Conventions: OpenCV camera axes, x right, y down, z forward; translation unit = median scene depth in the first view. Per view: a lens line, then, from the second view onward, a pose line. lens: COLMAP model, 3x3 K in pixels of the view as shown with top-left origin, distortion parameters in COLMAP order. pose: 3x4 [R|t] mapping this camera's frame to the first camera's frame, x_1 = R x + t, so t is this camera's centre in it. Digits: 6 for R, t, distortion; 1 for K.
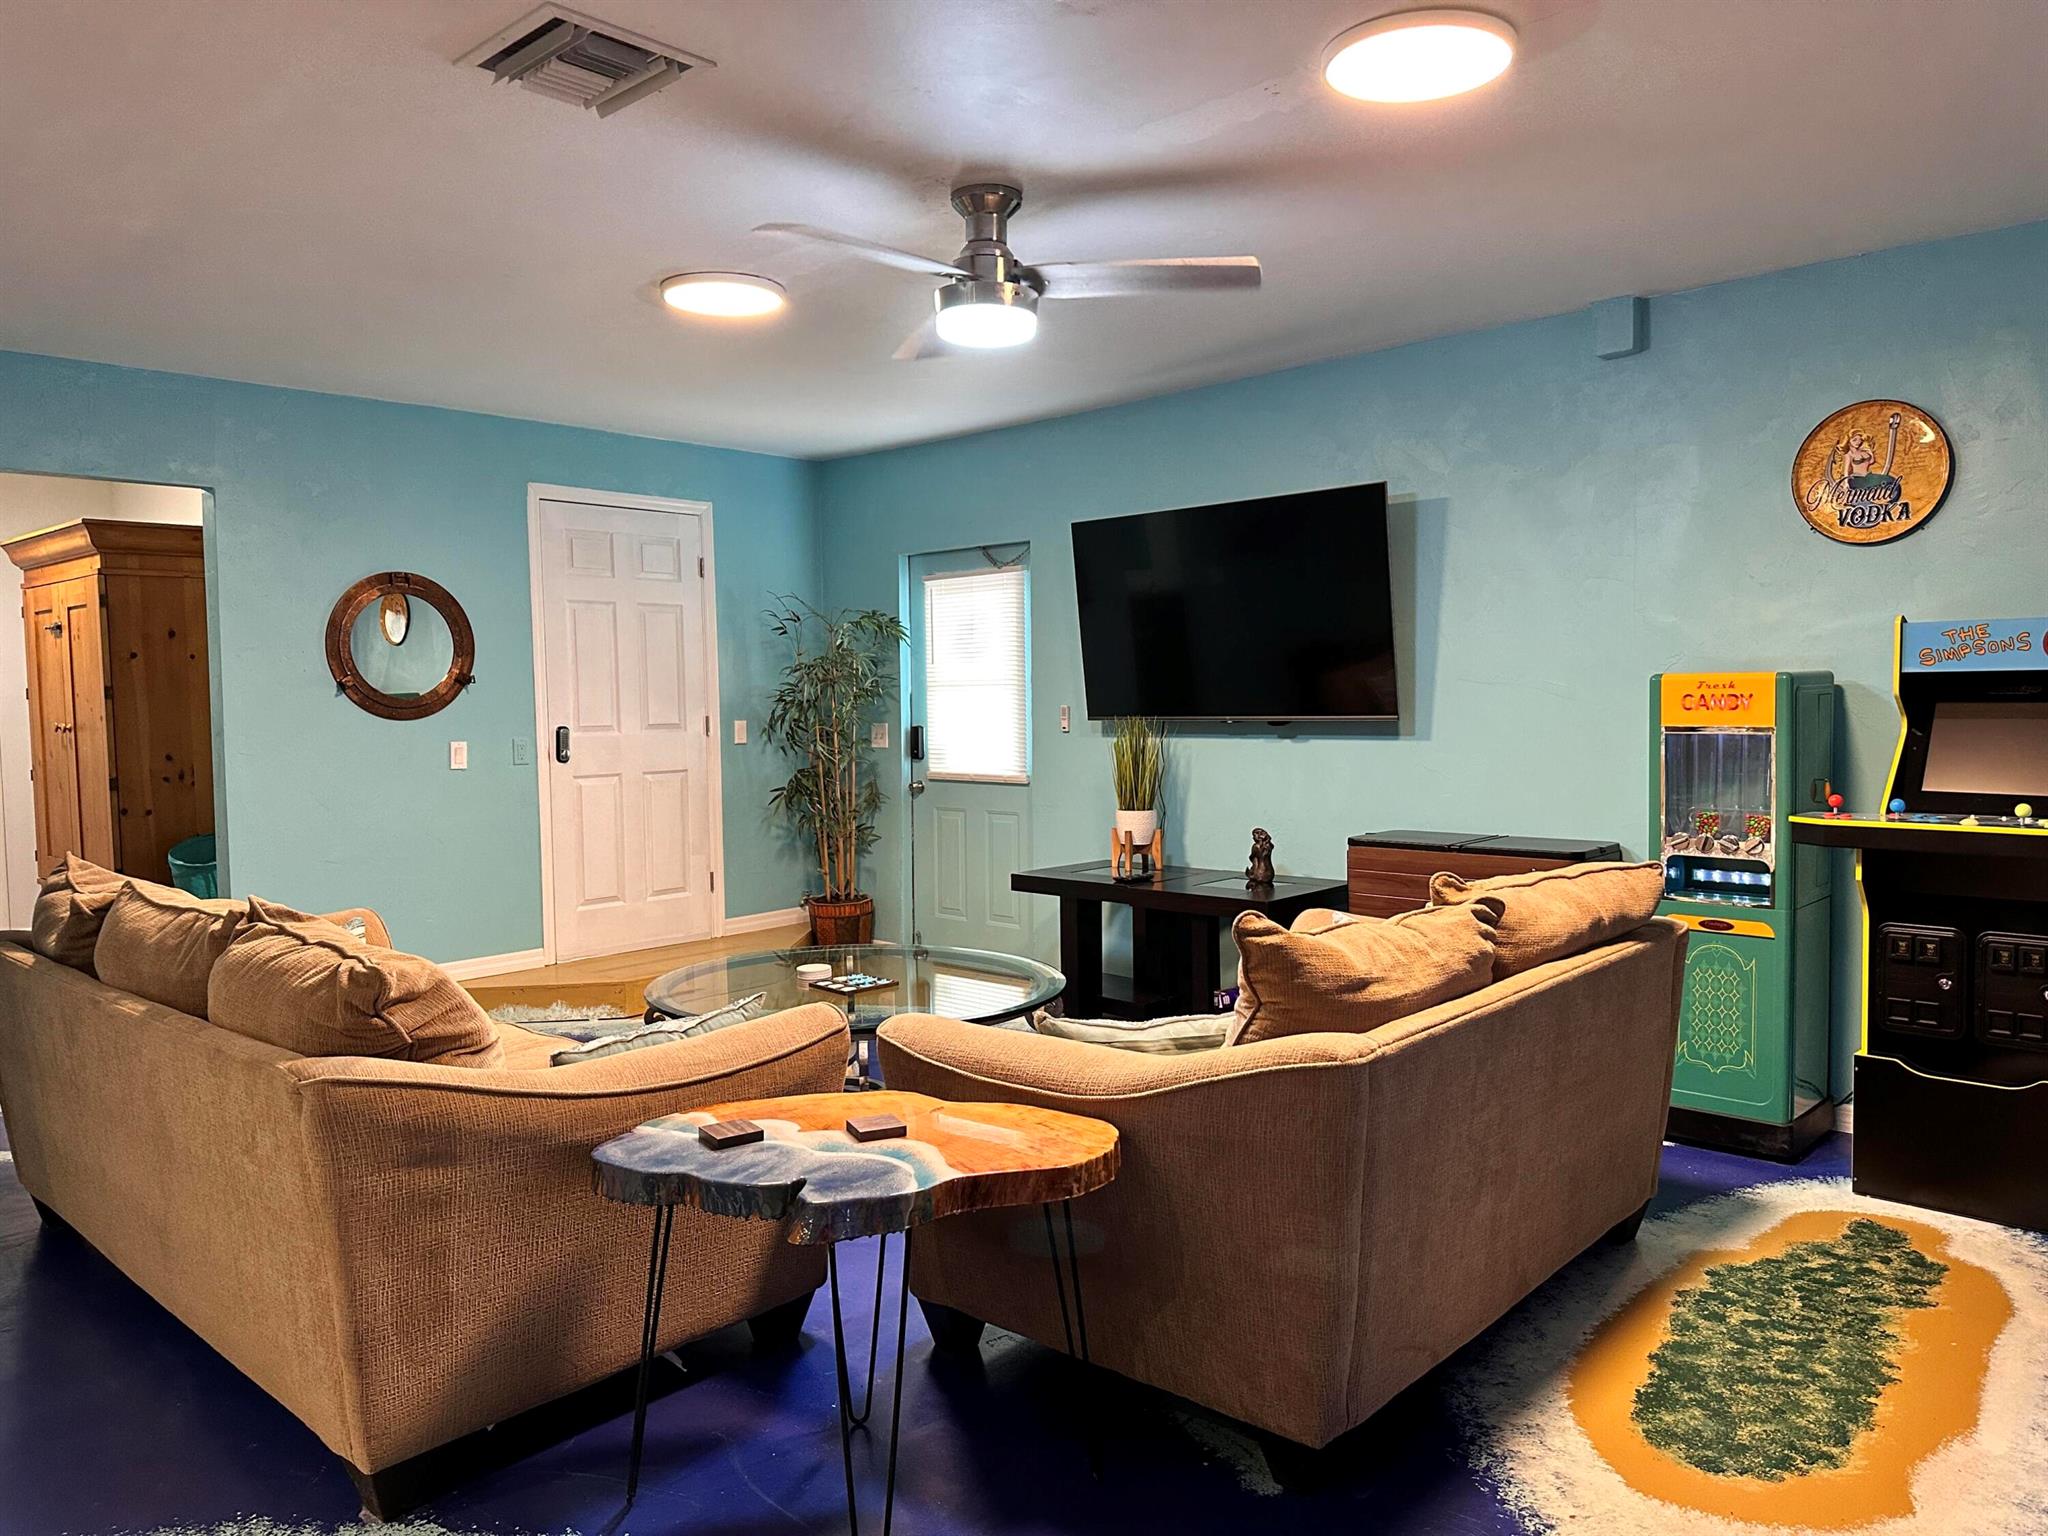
lens RADIAL K [[1444.6, 0, 1024.0], [0, 1444.6, 768.0], [0, 0, 1]] dist [0.002737, -0.000261]
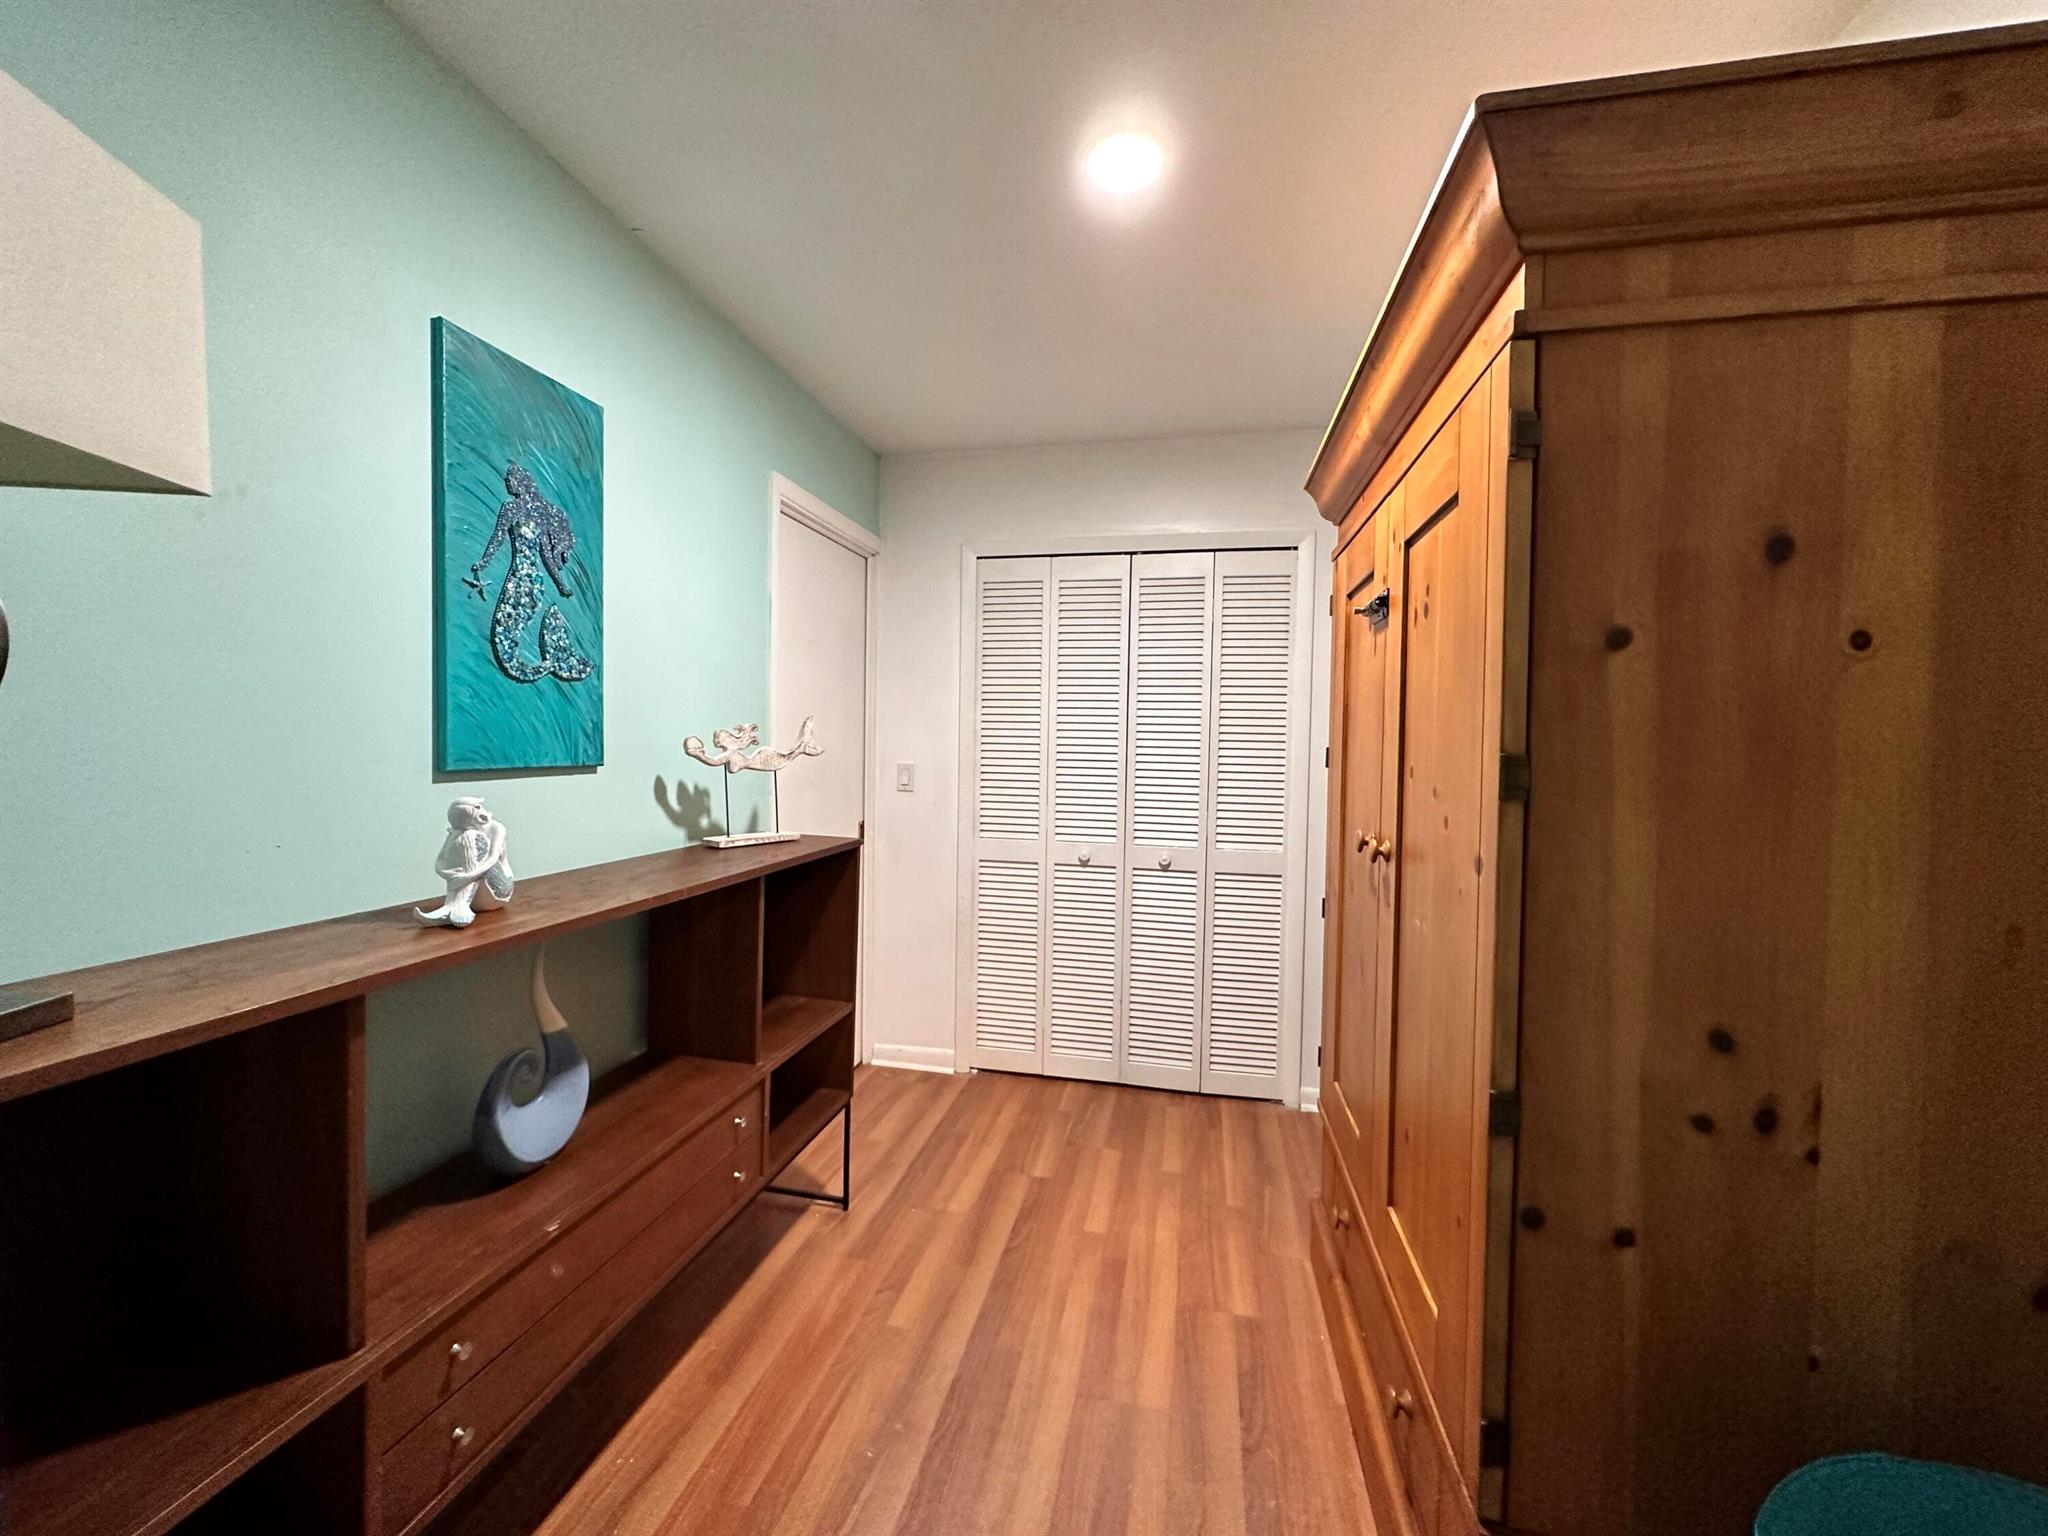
lens RADIAL K [[818.6, 0, 1024.0], [0, 818.6, 768.0], [0, 0, 1]] dist [-0.002573, -0.000329]
pose [[0.515663, 0.052765, -0.855165, -0.544781], [-0.070545, 0.997328, 0.018998, -0.049902], [0.853882, 0.050531, 0.518007, 0.834929]]
